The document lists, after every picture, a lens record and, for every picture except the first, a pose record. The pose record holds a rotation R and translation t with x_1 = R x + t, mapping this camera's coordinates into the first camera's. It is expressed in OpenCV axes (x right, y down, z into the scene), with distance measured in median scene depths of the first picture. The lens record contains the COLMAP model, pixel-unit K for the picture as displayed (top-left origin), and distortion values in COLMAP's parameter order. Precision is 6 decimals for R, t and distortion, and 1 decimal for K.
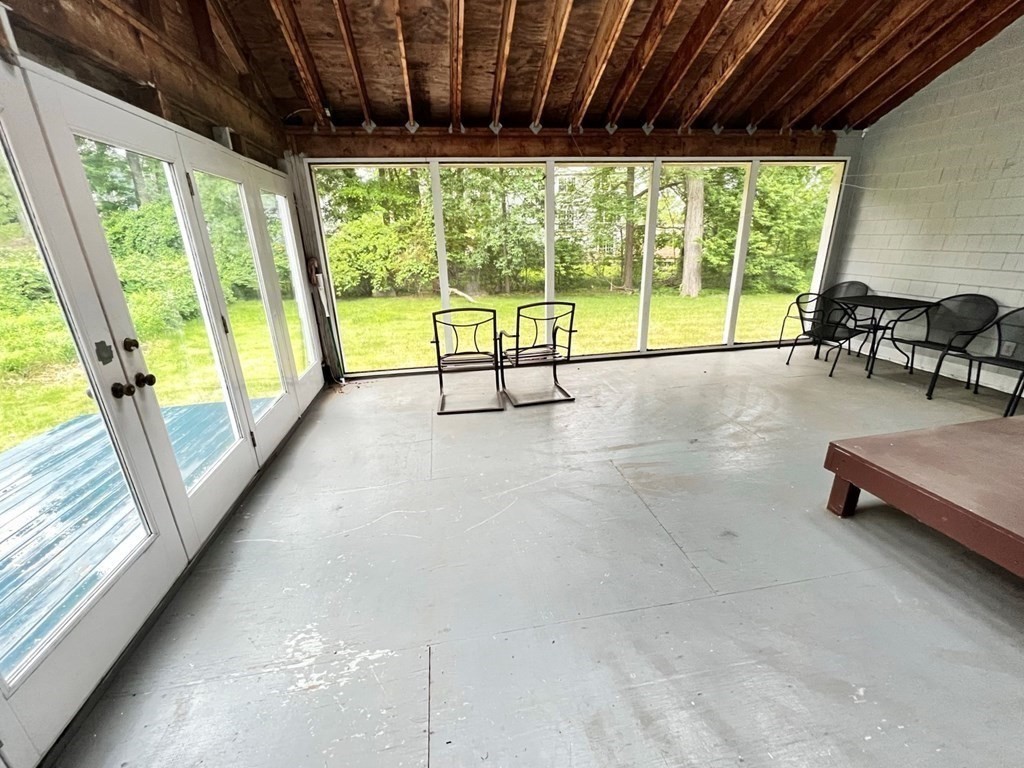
lens RADIAL K [[420.9, 0, 514.2], [0, 420.9, 385.7], [0, 0, 1]] dist [0.000658, 0.000005]
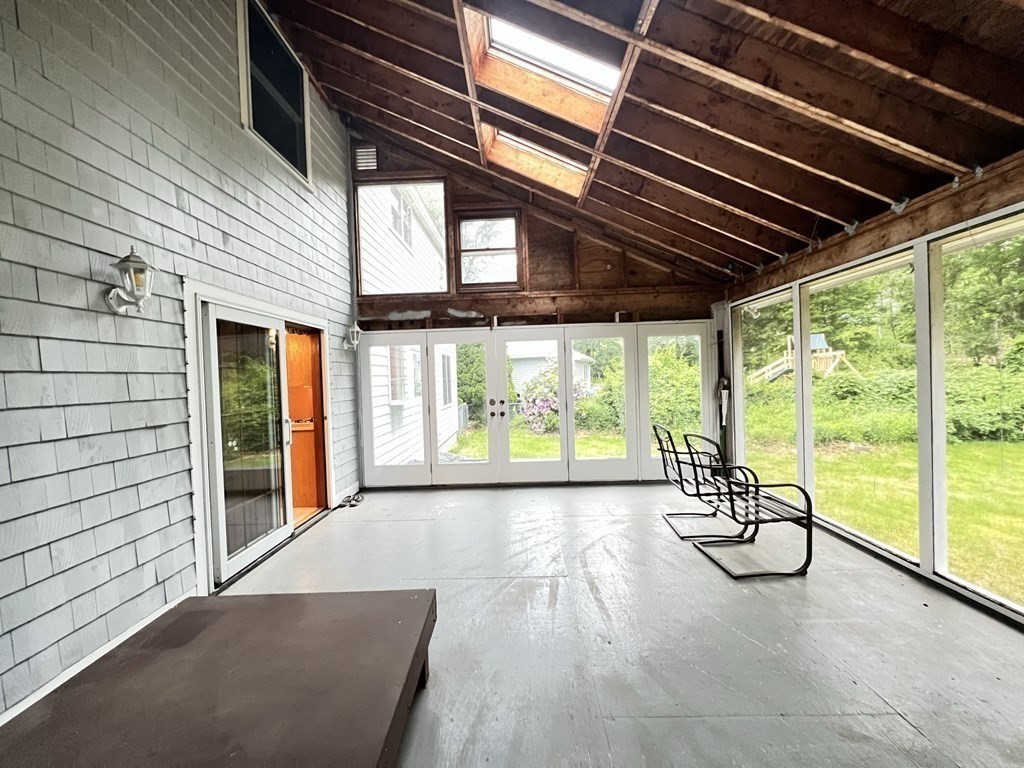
lens RADIAL K [[420.9, 0, 512.8], [0, 420.9, 383.6], [0, 0, 1]] dist [0.000658, 0.000005]
pose [[-0.196284, 0.051584, -0.979189, 0.877407], [-0.291965, 0.950245, 0.108585, -0.243419], [0.936071, 0.307203, -0.171457, 0.646433]]
